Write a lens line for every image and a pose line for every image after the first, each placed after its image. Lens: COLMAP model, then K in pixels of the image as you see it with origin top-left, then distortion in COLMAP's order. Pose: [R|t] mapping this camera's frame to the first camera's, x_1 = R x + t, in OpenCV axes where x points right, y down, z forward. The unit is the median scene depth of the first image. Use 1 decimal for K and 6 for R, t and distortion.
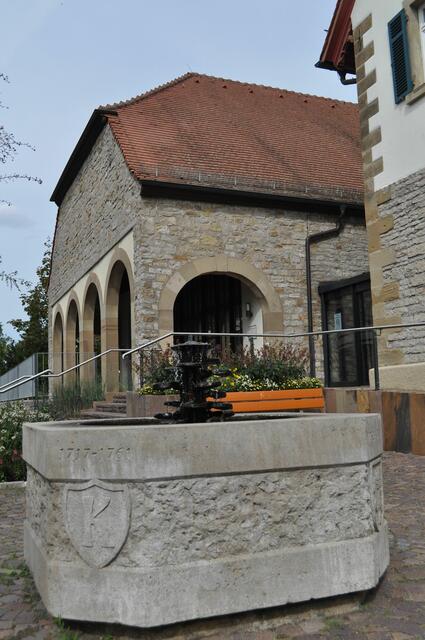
lens RADIAL K [[664.0, 0, 210.5], [0, 664.0, 321.2], [0, 0, 1]] dist [-0.046307, 0.000000]
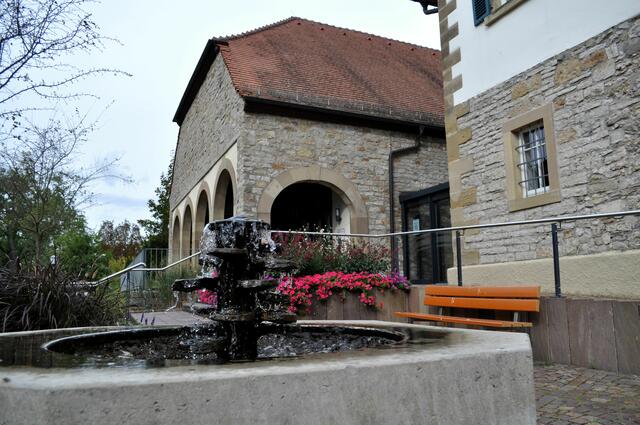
lens RADIAL K [[492.1, 0, 324.3], [0, 492.1, 211.6], [0, 0, 1]] dist [-0.022410, 0.005486]
pose [[0.999533, 0.020223, 0.022922, 0.014798], [-0.019231, 0.998904, -0.042679, 0.014334], [-0.023760, 0.042219, 0.998826, 0.164112]]
